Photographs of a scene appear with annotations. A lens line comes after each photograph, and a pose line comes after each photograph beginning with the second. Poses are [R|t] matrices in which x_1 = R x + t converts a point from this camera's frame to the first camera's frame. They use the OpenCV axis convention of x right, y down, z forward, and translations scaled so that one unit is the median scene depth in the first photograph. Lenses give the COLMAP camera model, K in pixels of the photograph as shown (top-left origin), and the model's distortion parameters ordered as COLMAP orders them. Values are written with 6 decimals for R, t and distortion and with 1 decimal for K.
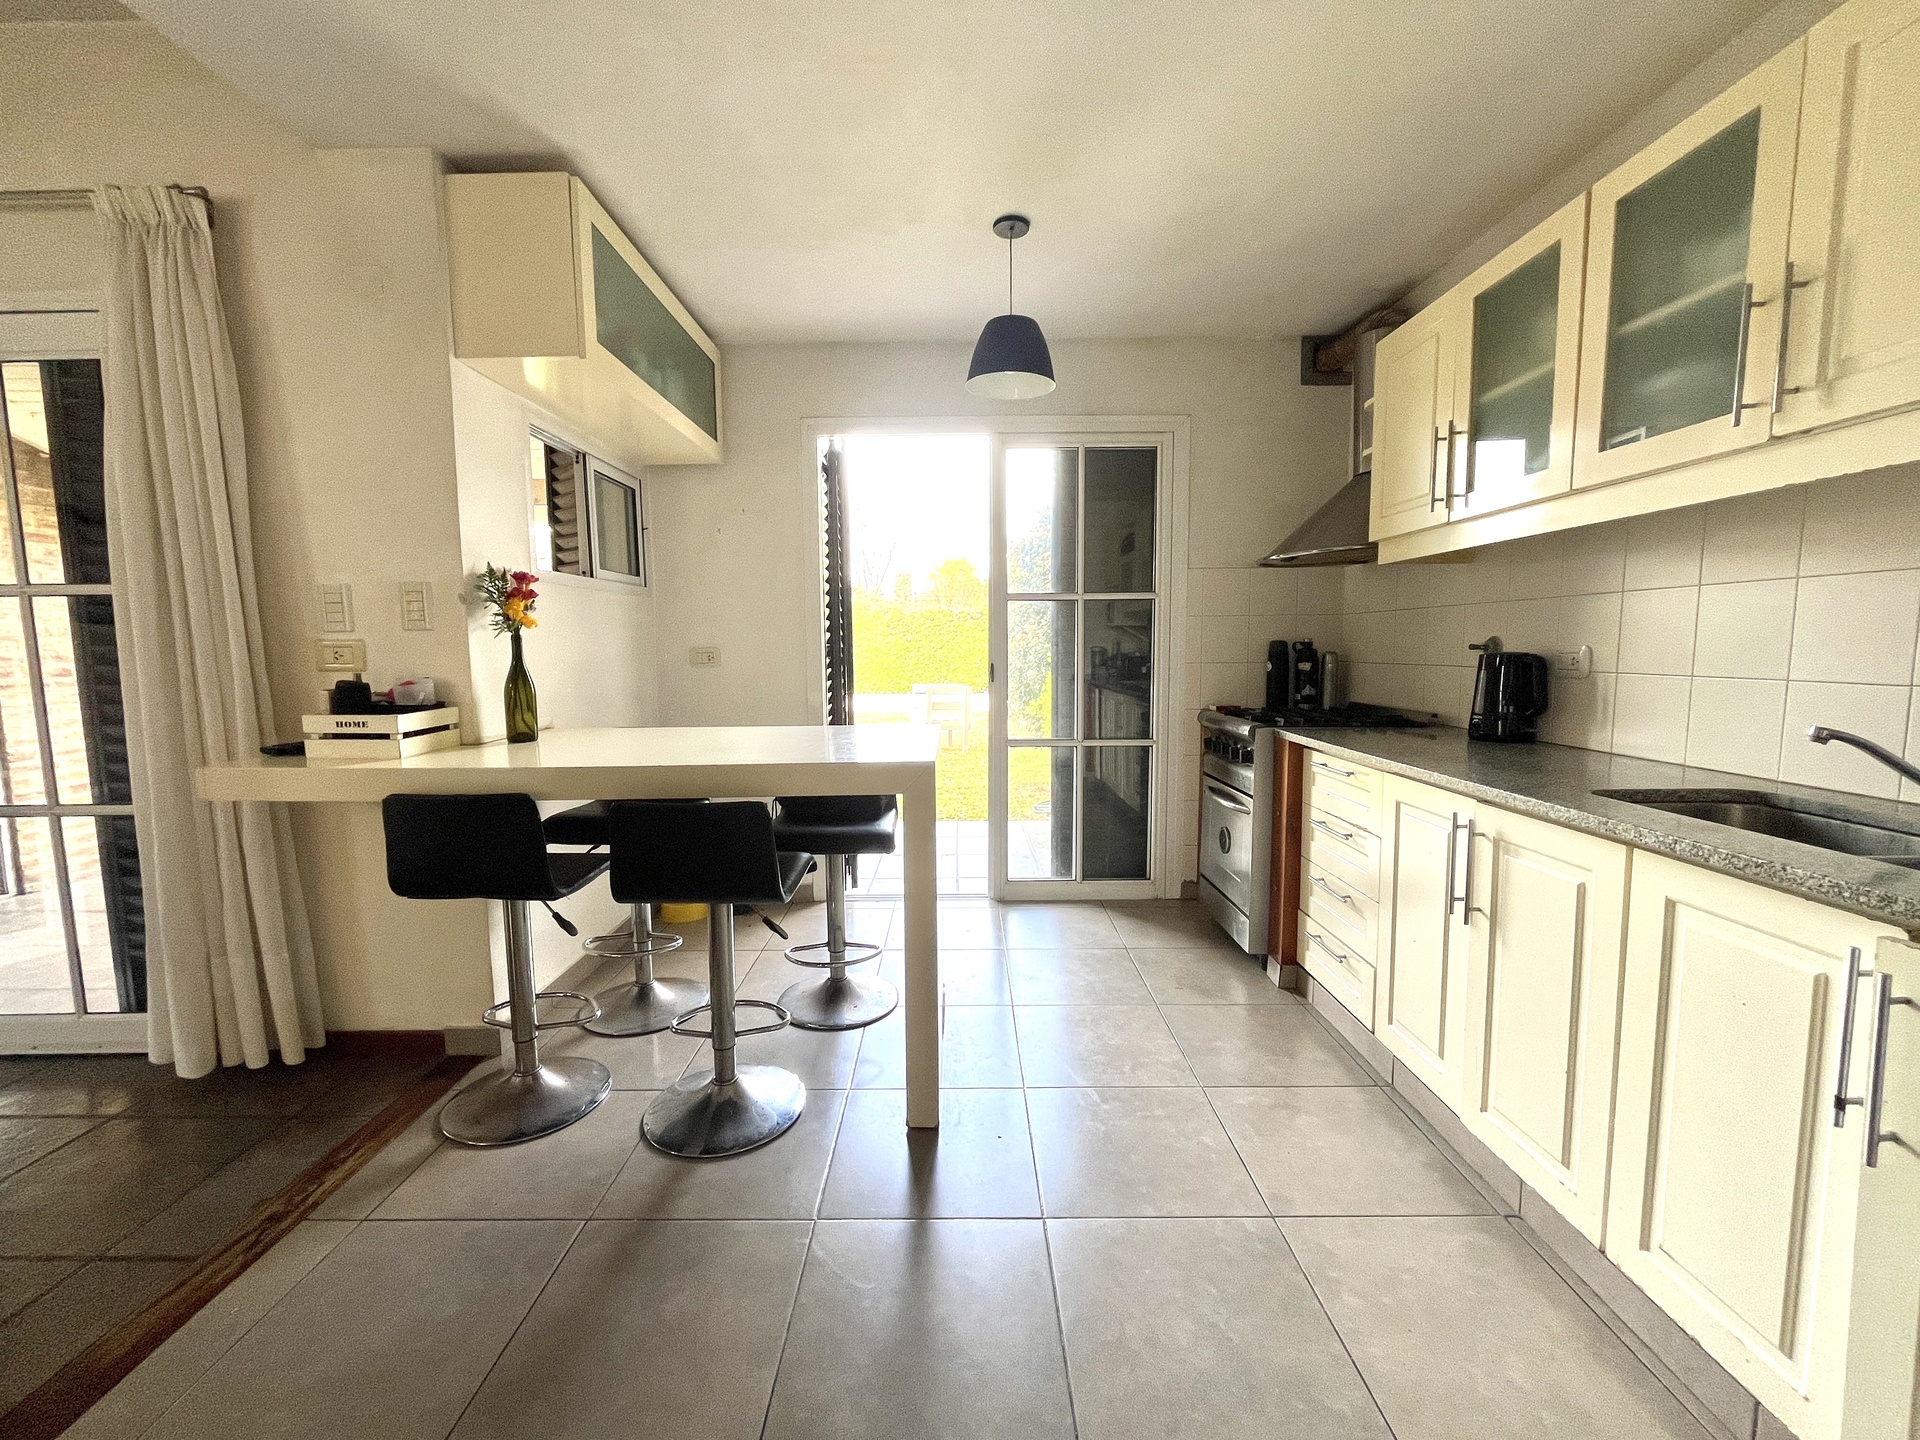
lens RADIAL K [[778.4, 0, 958.0], [0, 778.4, 723.5], [0, 0, 1]] dist [-0.003500, 0.000028]
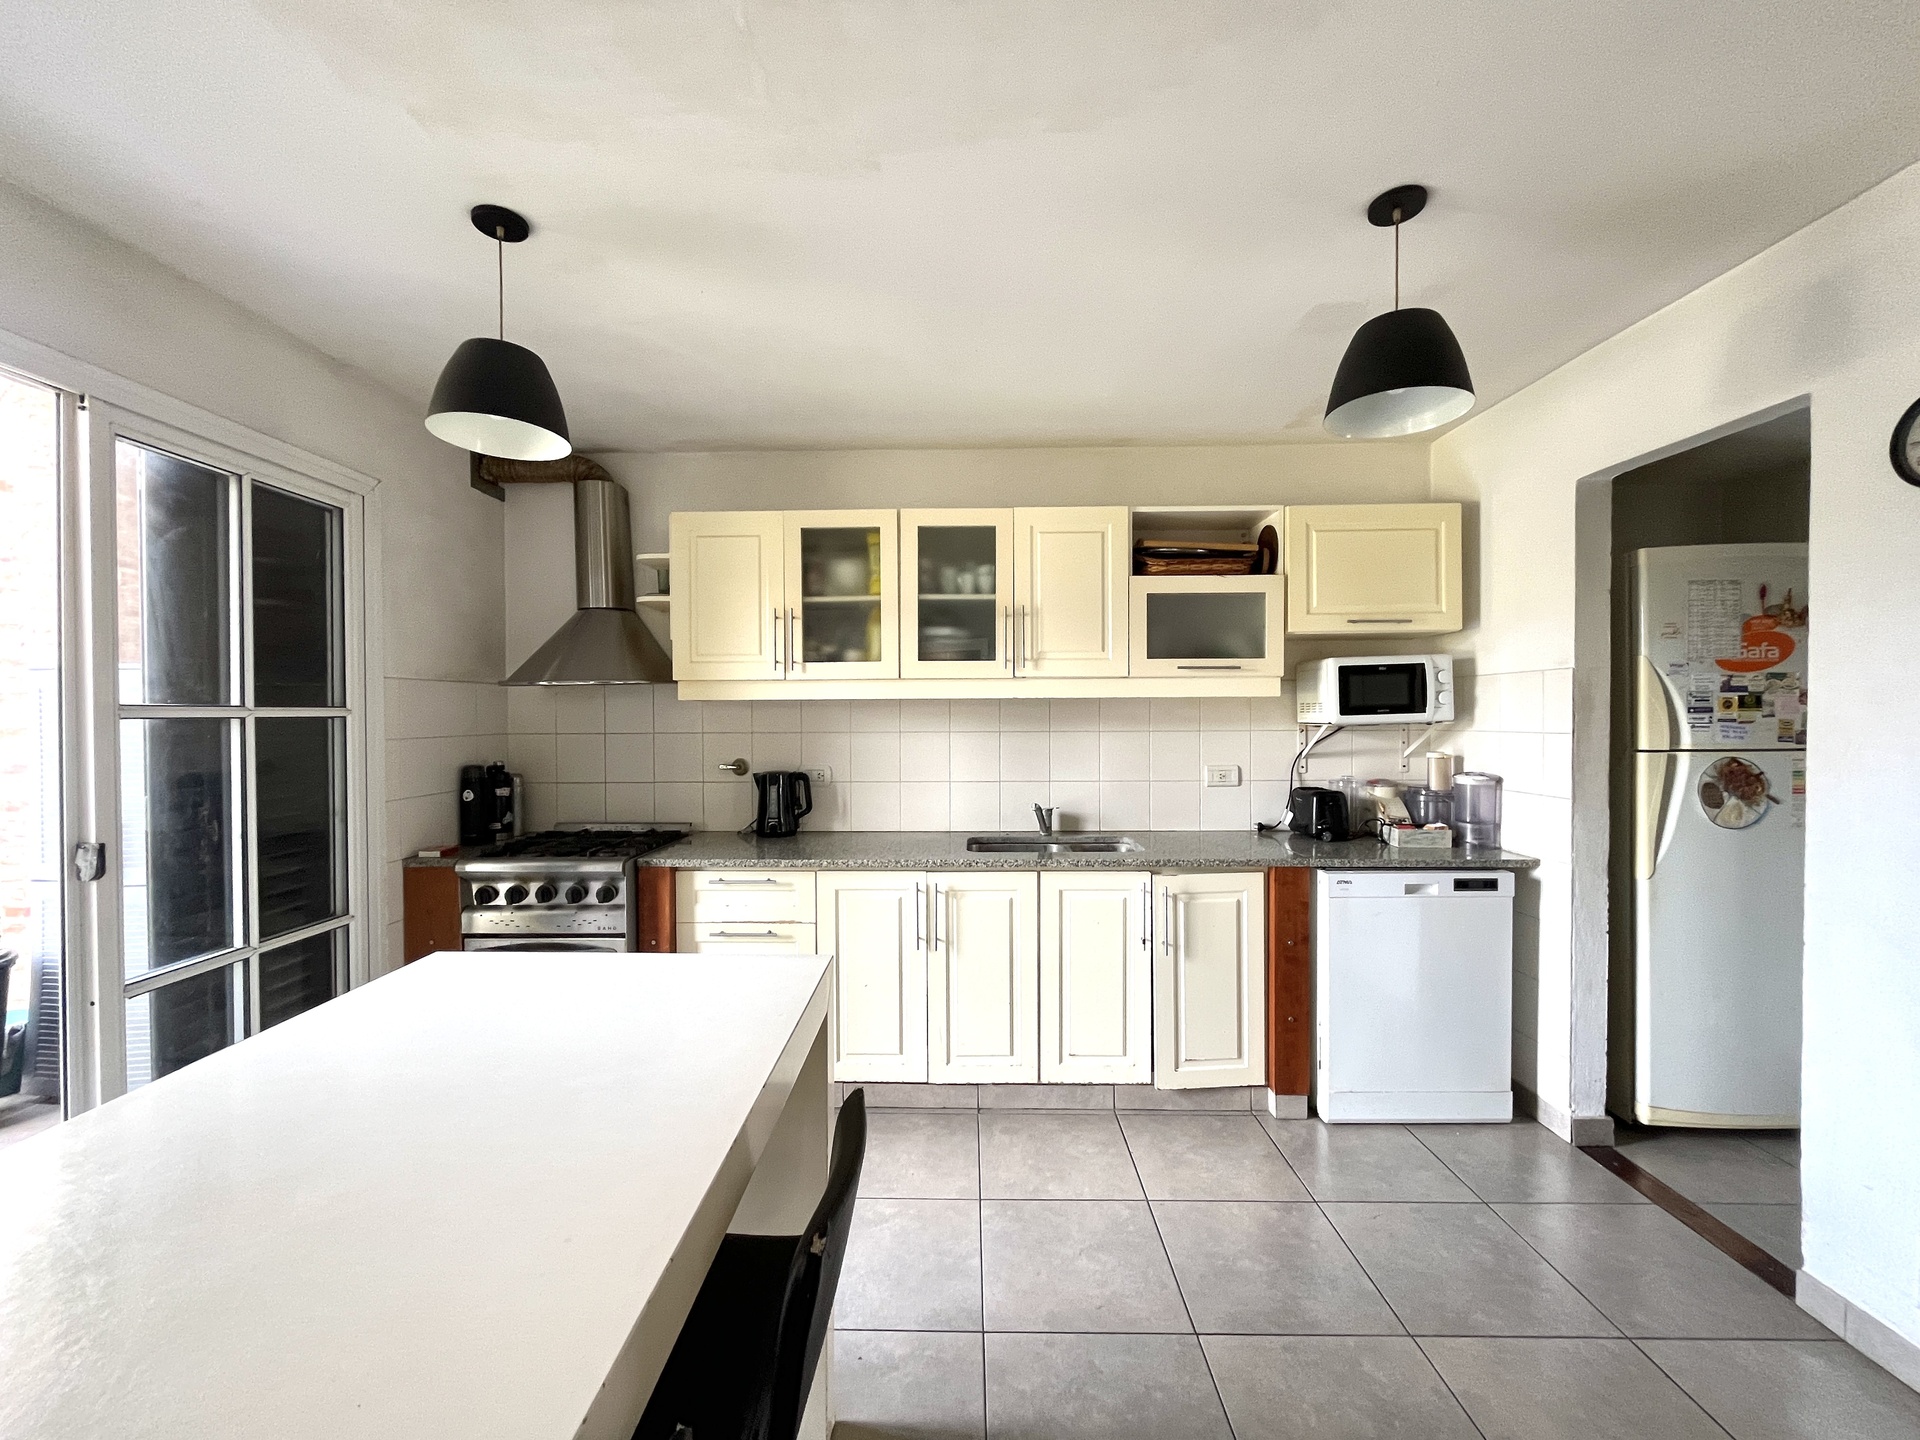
lens RADIAL K [[778.4, 0, 953.4], [0, 778.4, 716.7], [0, 0, 1]] dist [-0.003500, 0.000028]
pose [[0.016531, 0.008063, 0.999831, -0.720787], [0.103445, 0.994588, -0.009731, -0.152633], [-0.994498, 0.103588, 0.015607, 0.696873]]
